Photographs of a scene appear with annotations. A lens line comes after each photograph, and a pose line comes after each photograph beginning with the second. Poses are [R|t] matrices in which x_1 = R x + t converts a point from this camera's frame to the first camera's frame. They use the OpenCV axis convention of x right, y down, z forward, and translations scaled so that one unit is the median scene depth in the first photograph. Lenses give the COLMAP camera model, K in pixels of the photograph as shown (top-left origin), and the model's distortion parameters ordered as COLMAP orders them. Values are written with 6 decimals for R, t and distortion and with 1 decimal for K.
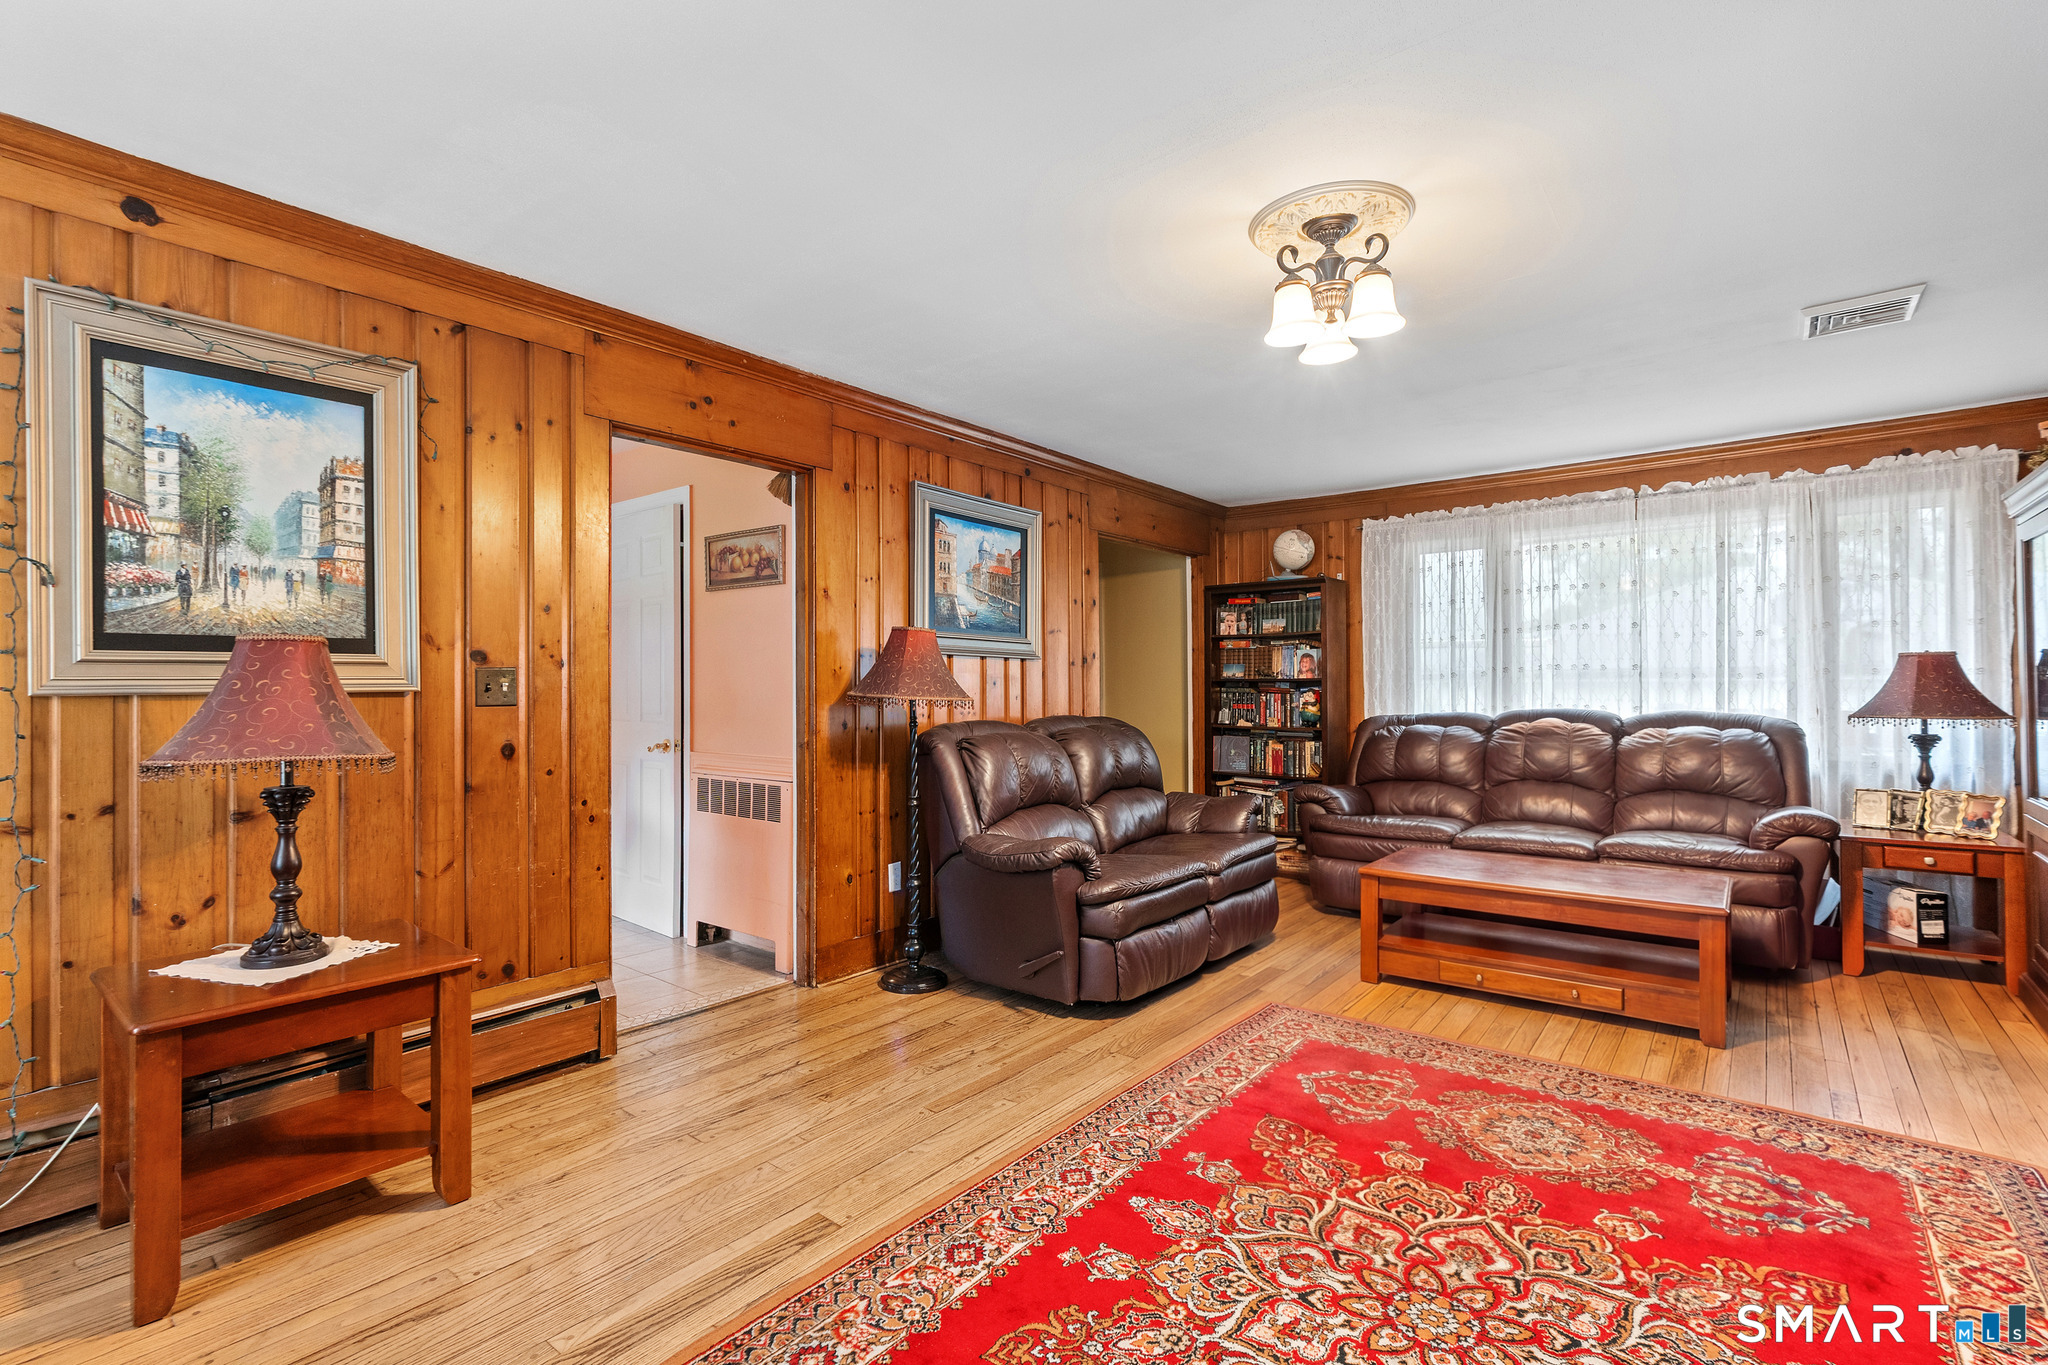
lens RADIAL K [[940.9, 0, 1014.2], [0, 940.9, 684.9], [0, 0, 1]] dist [-0.005348, 0.003306]
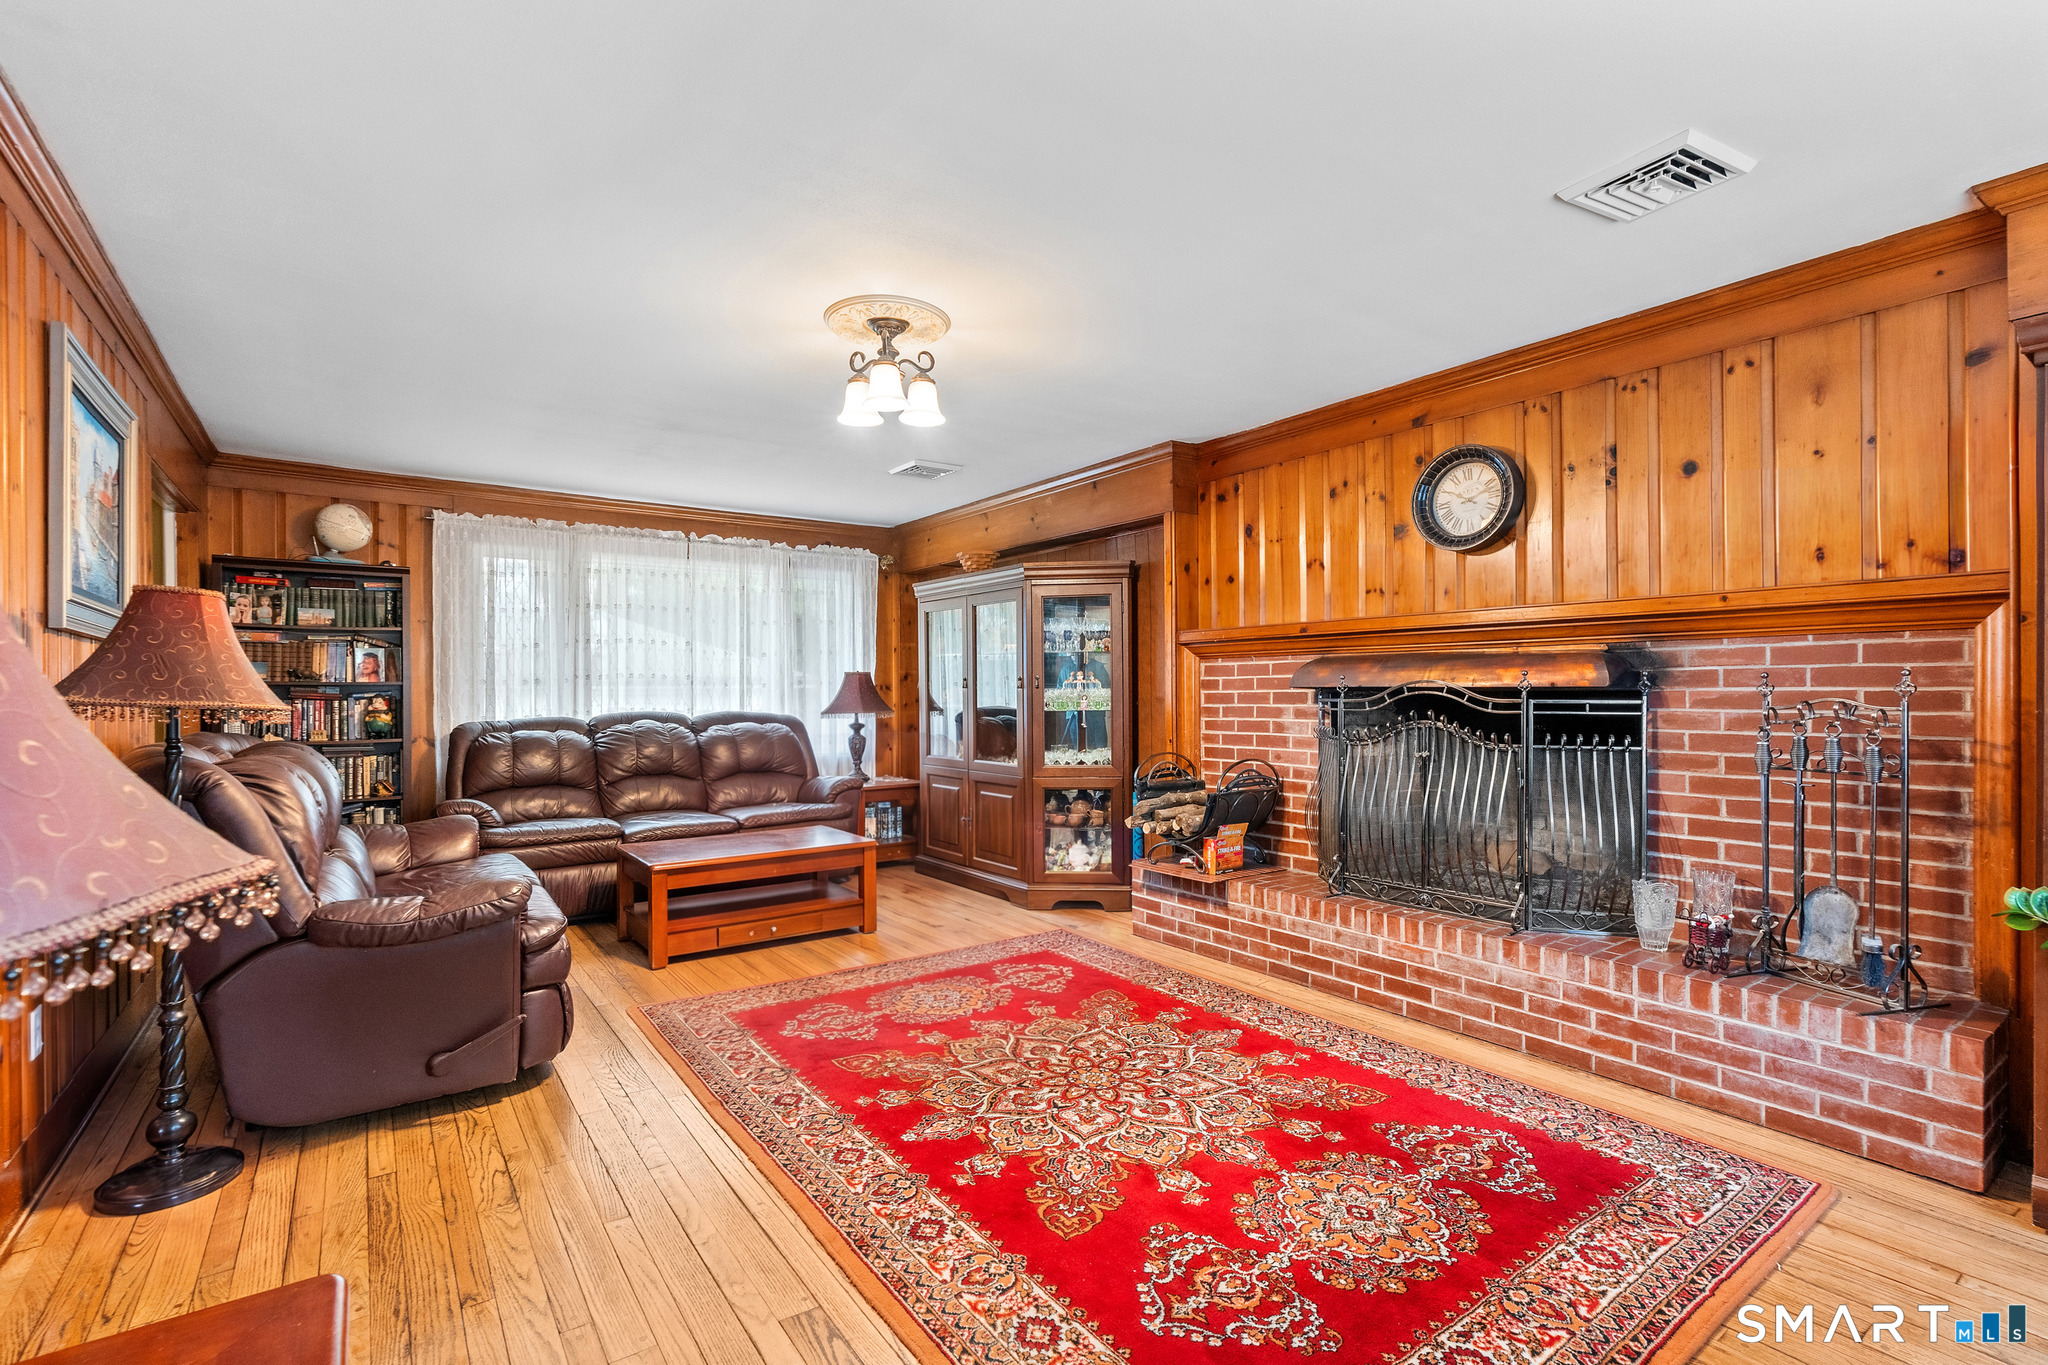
lens RADIAL K [[940.9, 0, 1006.3], [0, 940.9, 692.3], [0, 0, 1]] dist [-0.005348, 0.003306]
pose [[0.264313, 0.003492, 0.964431, -0.633326], [-0.001922, 0.999993, -0.003094, 0.006511], [-0.964435, -0.001036, 0.264318, 0.389367]]
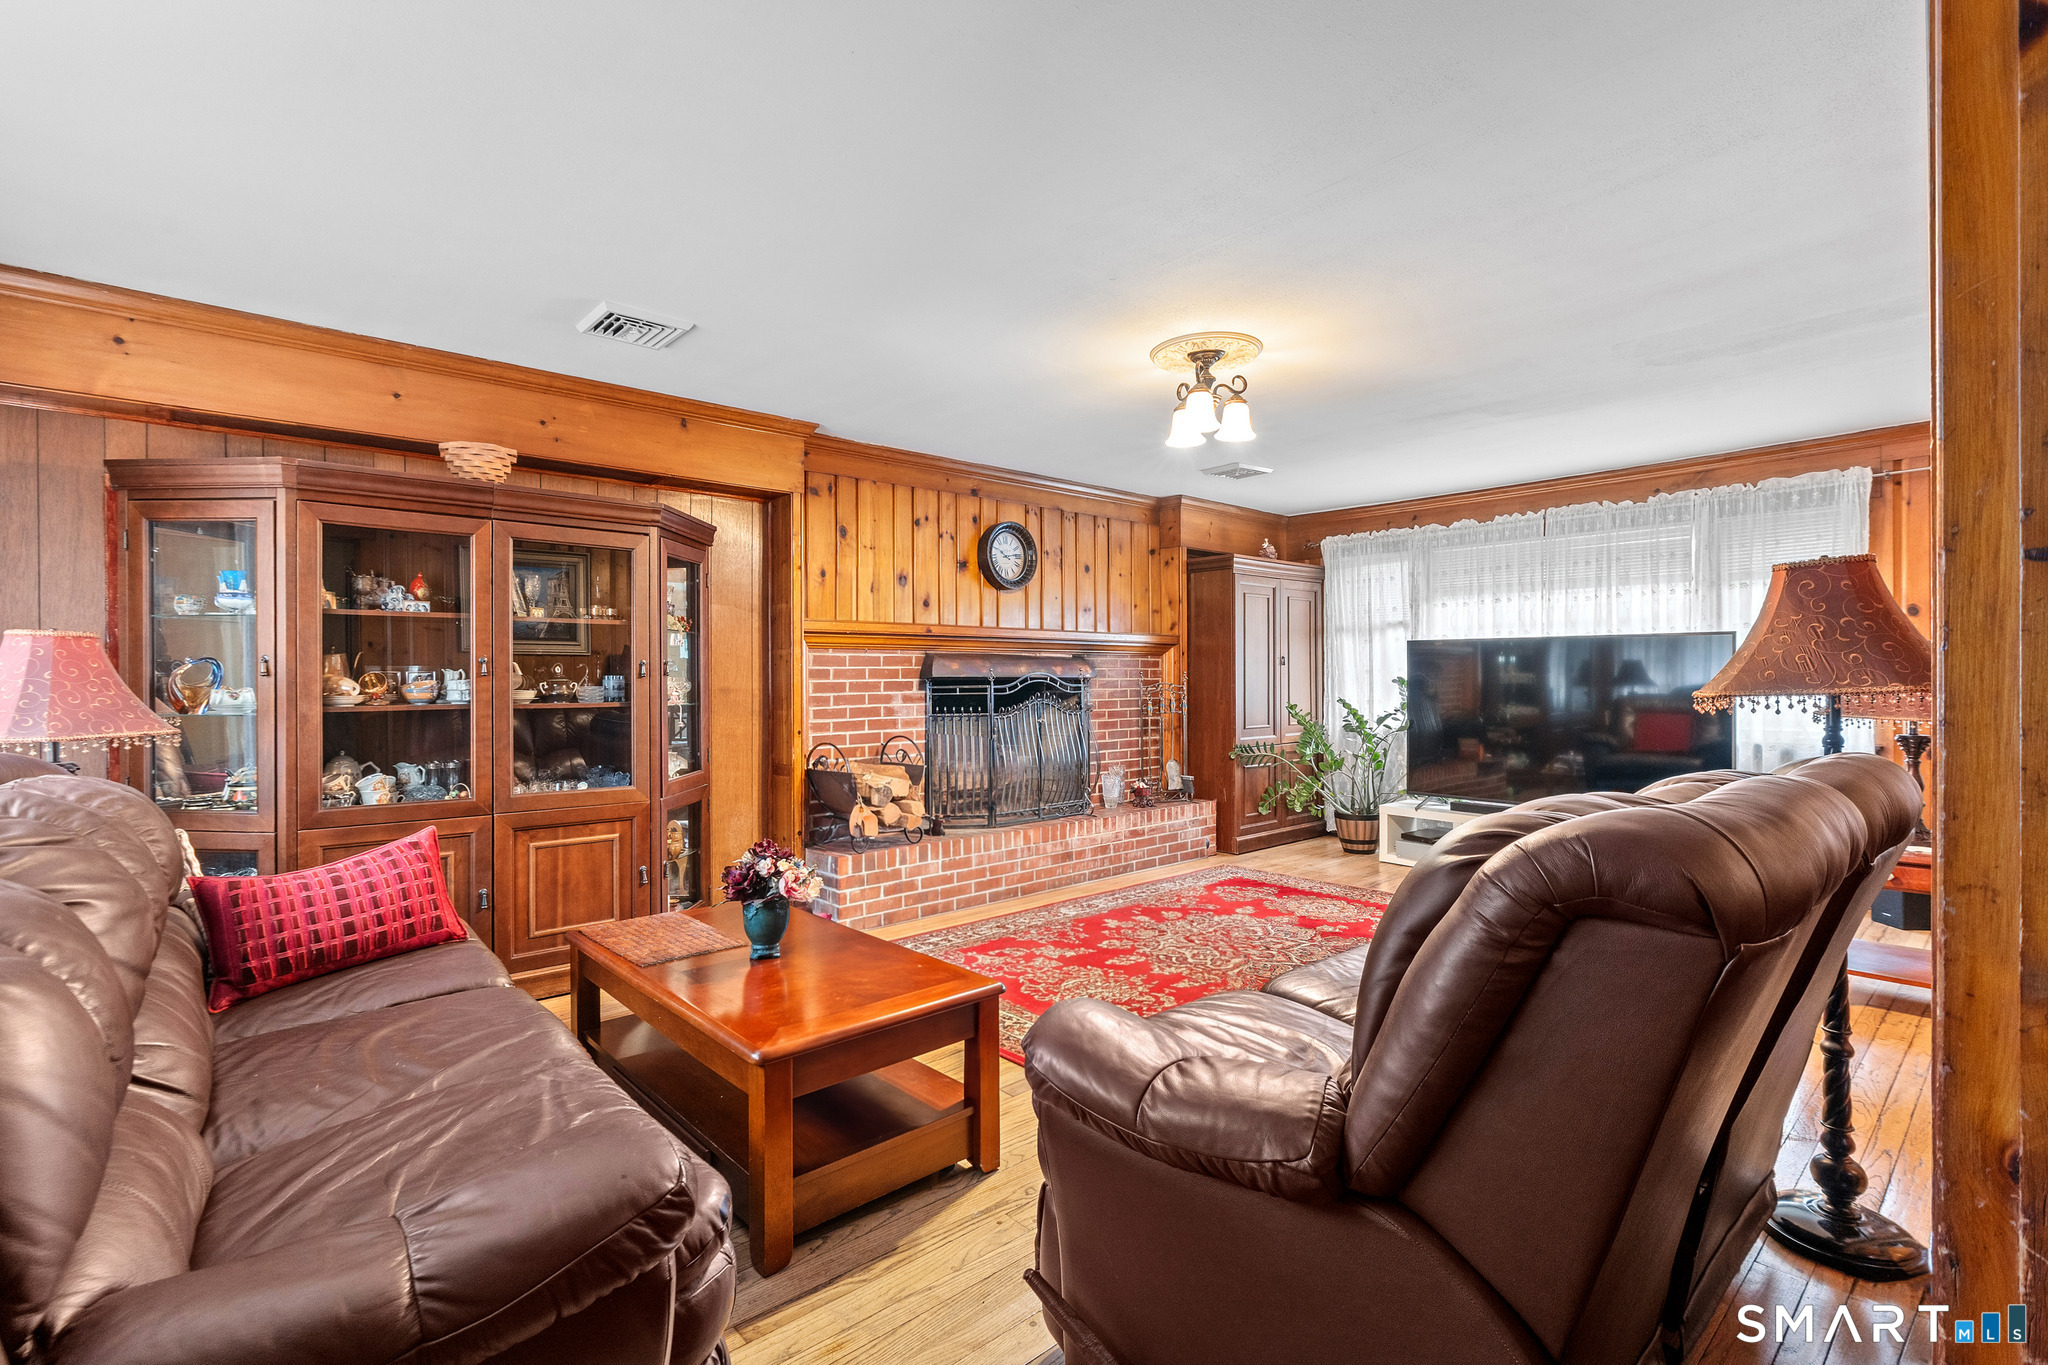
lens RADIAL K [[940.9, 0, 1016.7], [0, 940.9, 679.0], [0, 0, 1]] dist [-0.005348, 0.003306]
pose [[-0.989858, 0.008790, 0.141788, 0.325359], [0.008297, 0.999957, -0.004069, 0.005897], [-0.141818, -0.002851, -0.989889, 1.865786]]
